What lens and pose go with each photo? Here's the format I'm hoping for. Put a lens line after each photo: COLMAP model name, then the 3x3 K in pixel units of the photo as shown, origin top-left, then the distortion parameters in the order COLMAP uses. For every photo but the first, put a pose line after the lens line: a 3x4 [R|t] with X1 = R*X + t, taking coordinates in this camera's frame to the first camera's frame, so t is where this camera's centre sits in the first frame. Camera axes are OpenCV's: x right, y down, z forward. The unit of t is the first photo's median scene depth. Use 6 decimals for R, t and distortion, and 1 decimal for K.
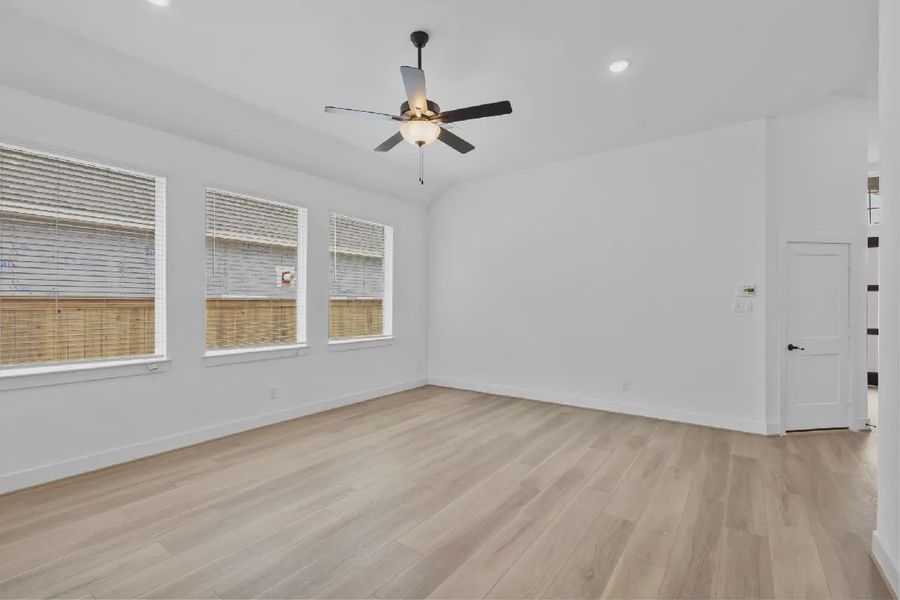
lens RADIAL K [[408.5, 0, 448.6], [0, 408.5, 300.8], [0, 0, 1]] dist [-0.001315, 0.000086]
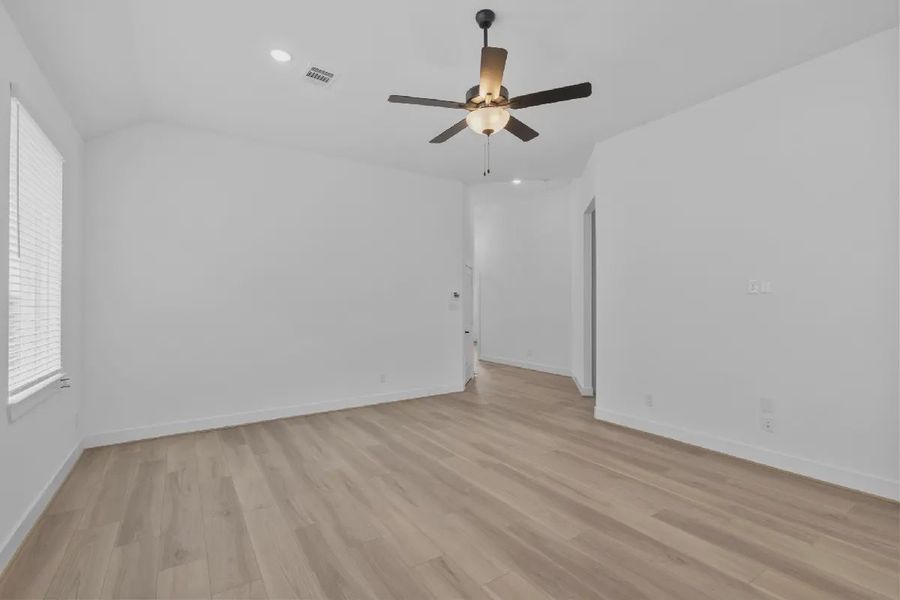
lens RADIAL K [[408.5, 0, 448.6], [0, 408.5, 300.8], [0, 0, 1]] dist [-0.001315, 0.000086]
pose [[0.348402, 0.004943, 0.937332, -0.896581], [0.003955, 0.999969, -0.006744, 0.004115], [-0.937337, 0.006057, 0.348372, 0.703978]]
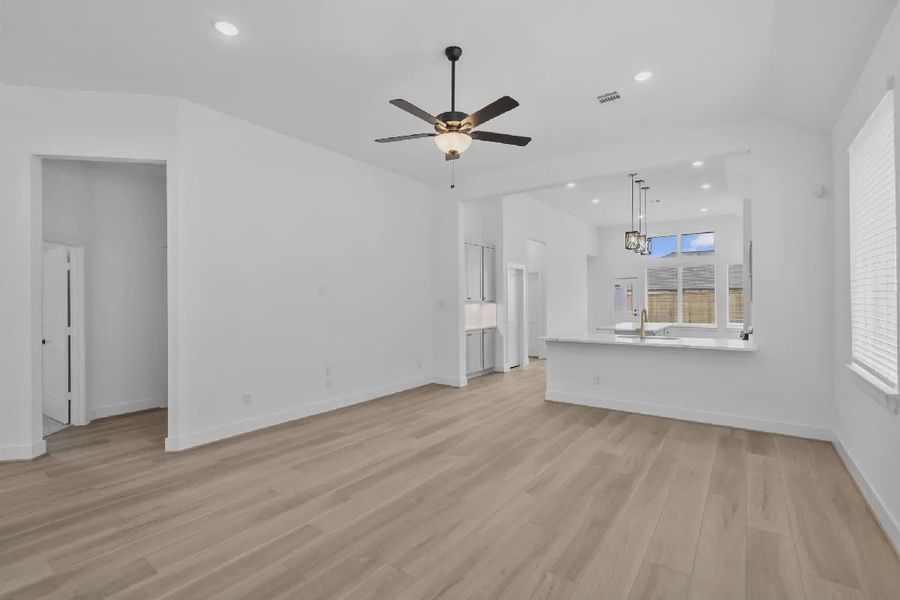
lens RADIAL K [[408.5, 0, 448.6], [0, 408.5, 300.8], [0, 0, 1]] dist [-0.001315, 0.000086]
pose [[-0.999983, 0.005580, -0.001791, -0.046980], [0.005579, 0.999984, 0.000530, 0.004362], [0.001794, 0.000520, -0.999998, 1.919184]]
